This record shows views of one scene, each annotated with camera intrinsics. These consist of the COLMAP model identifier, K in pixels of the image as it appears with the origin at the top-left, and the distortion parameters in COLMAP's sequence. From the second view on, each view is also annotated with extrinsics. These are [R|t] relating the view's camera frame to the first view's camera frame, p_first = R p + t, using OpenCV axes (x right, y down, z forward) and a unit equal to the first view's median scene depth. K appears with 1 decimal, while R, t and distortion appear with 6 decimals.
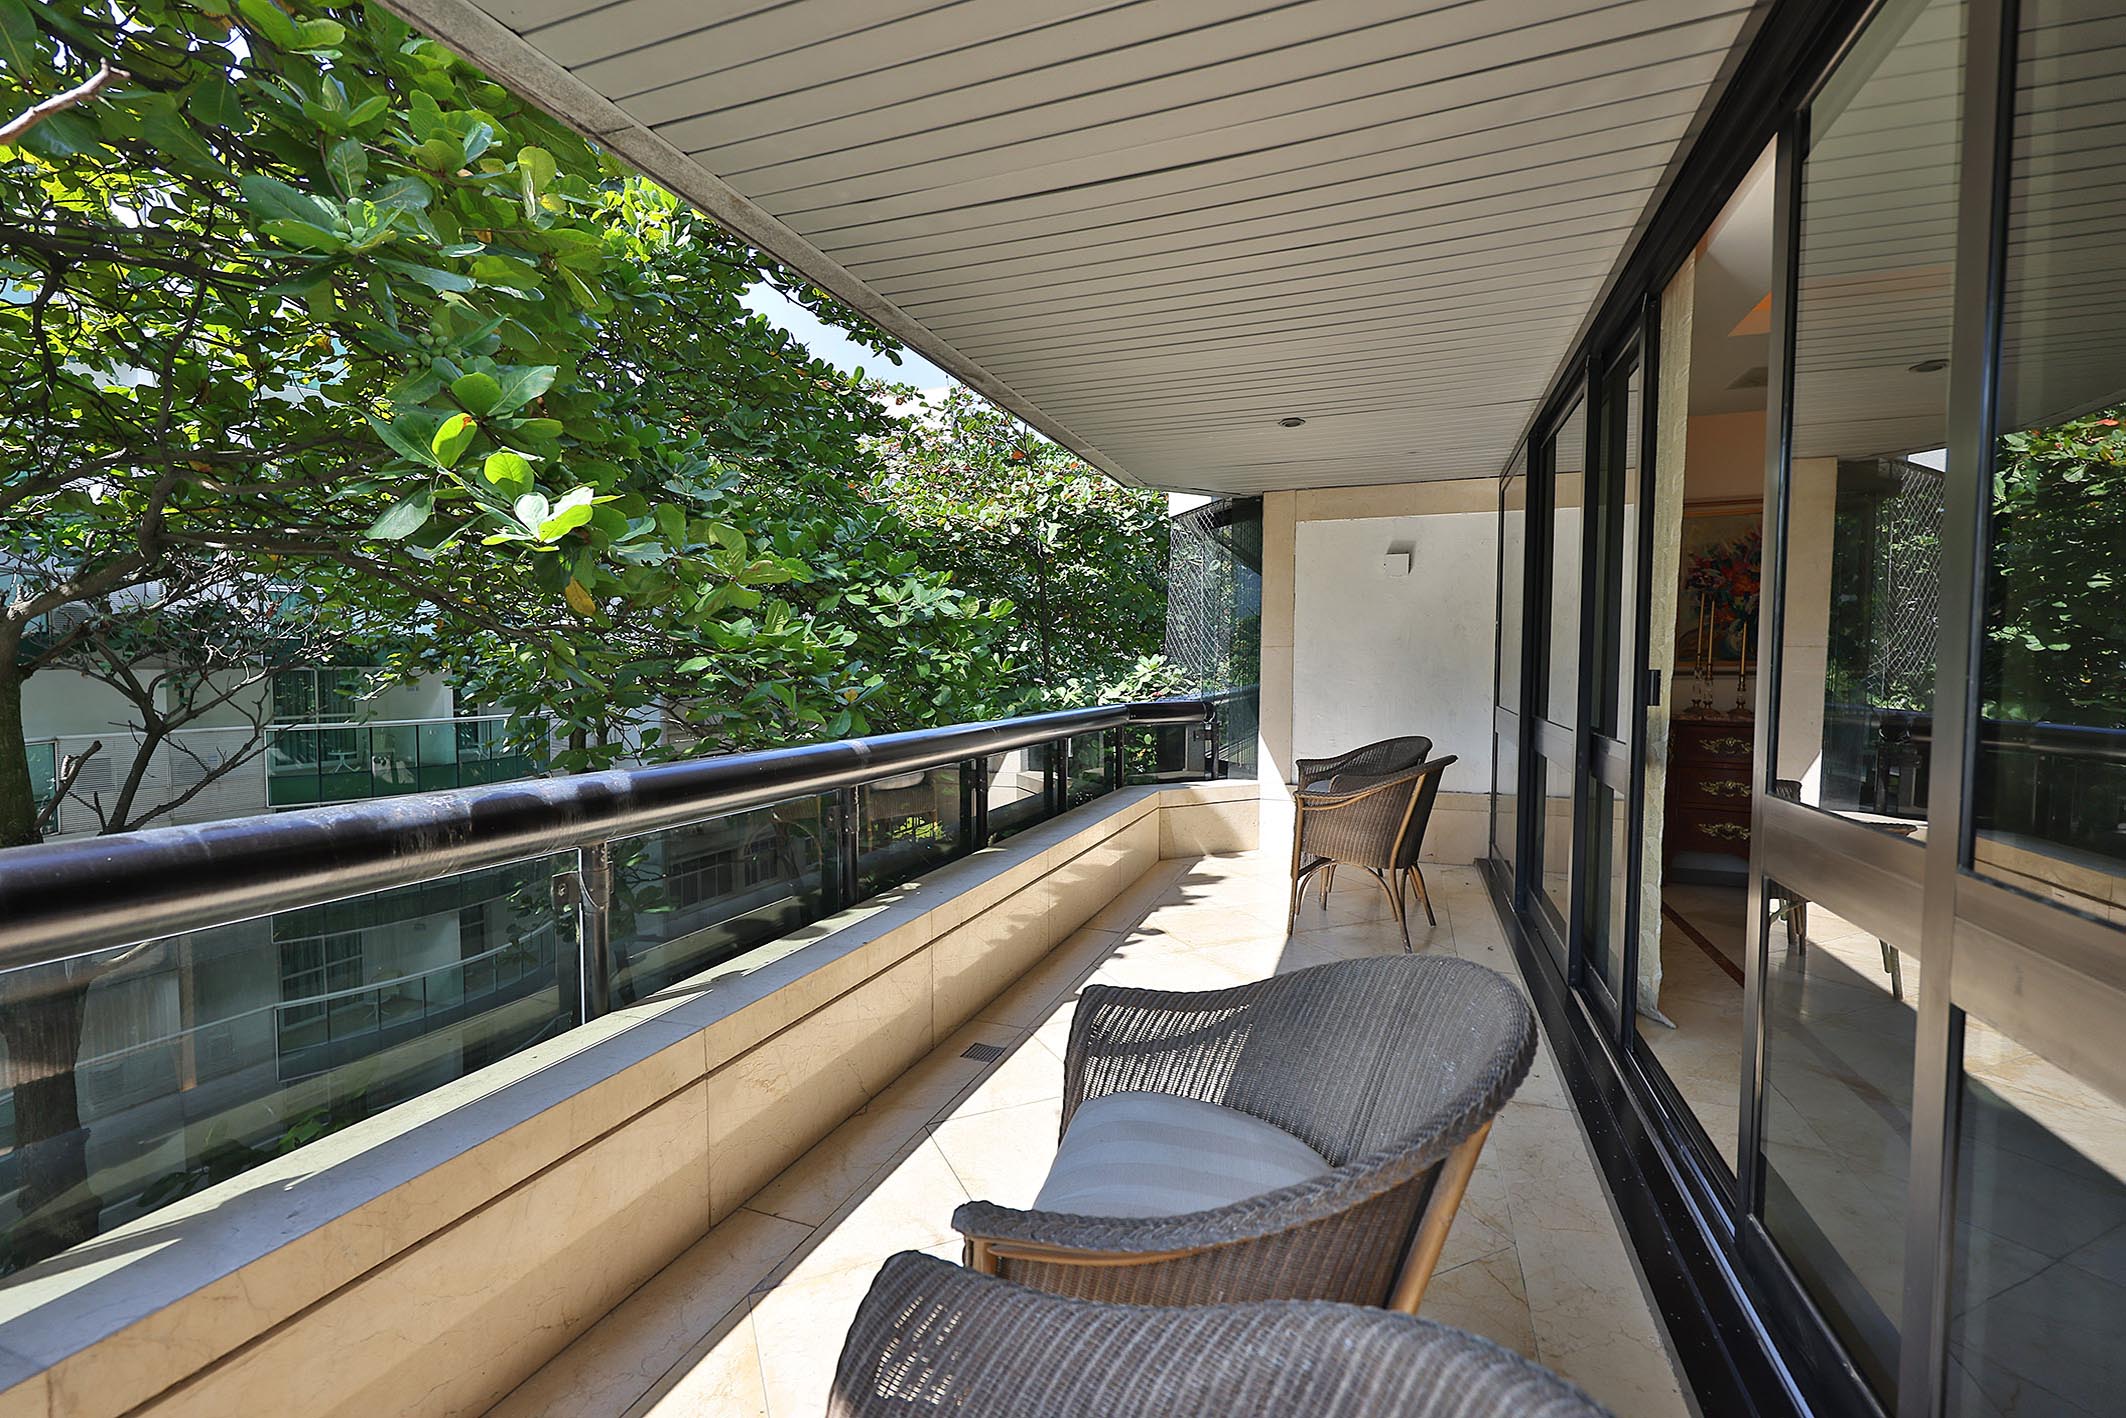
lens RADIAL K [[909.0, 0, 1055.5], [0, 909.0, 730.2], [0, 0, 1]] dist [-0.001795, 0.001352]
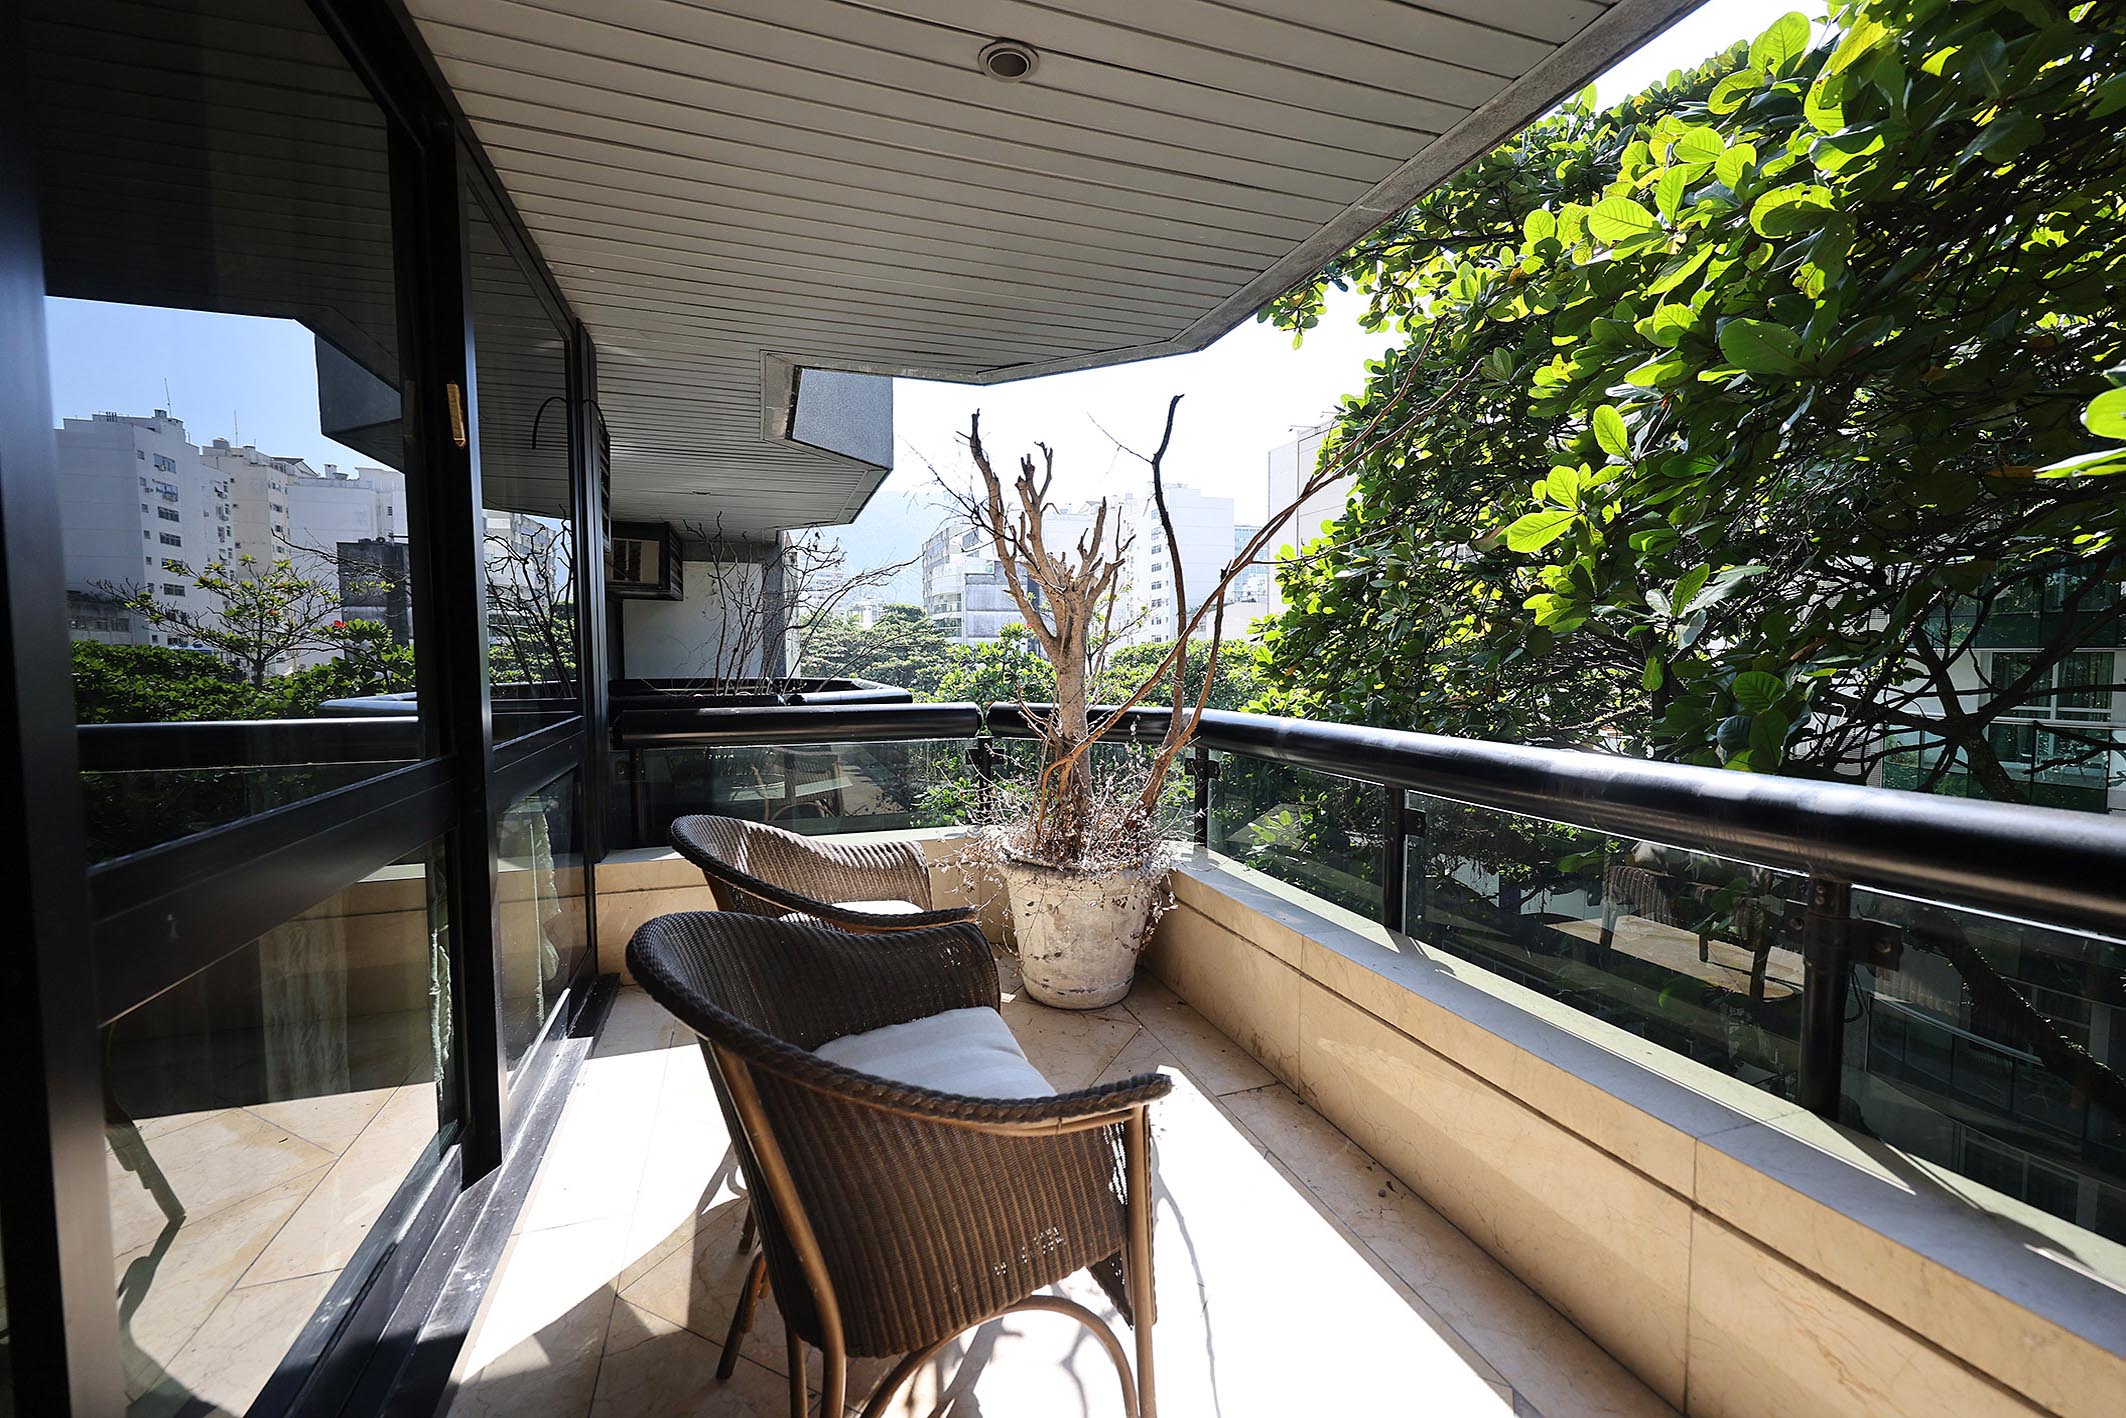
lens RADIAL K [[909.0, 0, 1064.7], [0, 909.0, 704.5], [0, 0, 1]] dist [-0.001795, 0.001352]
pose [[-0.767667, 0.031413, -0.640078, 0.414564], [-0.050959, 0.992643, 0.109832, -0.063986], [0.638819, 0.116933, -0.760419, 1.084651]]
